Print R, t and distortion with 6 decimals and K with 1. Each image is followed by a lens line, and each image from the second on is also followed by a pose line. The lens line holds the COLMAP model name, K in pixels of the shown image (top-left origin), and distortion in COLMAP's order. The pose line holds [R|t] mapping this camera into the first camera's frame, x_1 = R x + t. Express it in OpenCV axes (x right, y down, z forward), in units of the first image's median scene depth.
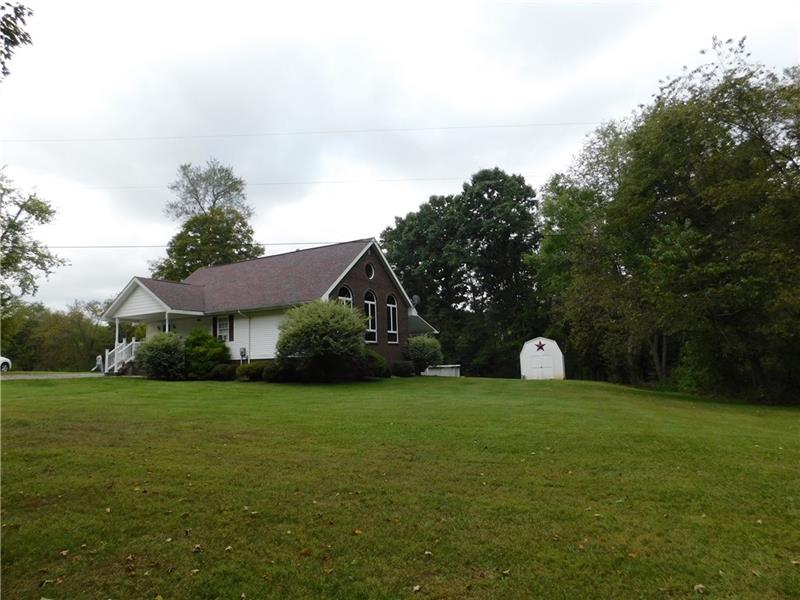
lens RADIAL K [[527.6, 0, 402.9], [0, 527.6, 301.6], [0, 0, 1]] dist [-0.069598, 0.052088]
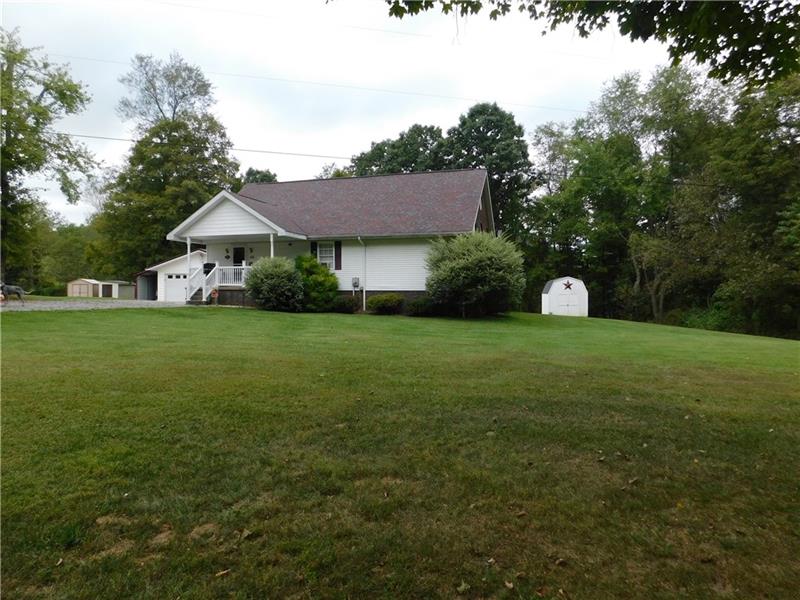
lens RADIAL K [[527.6, 0, 400.7], [0, 527.6, 301.1], [0, 0, 1]] dist [-0.069598, 0.052088]
pose [[0.968769, 0.028153, 0.246362, -0.398135], [-0.059962, 0.990645, 0.122583, 0.009103], [-0.240606, -0.133527, 0.961394, 0.075468]]
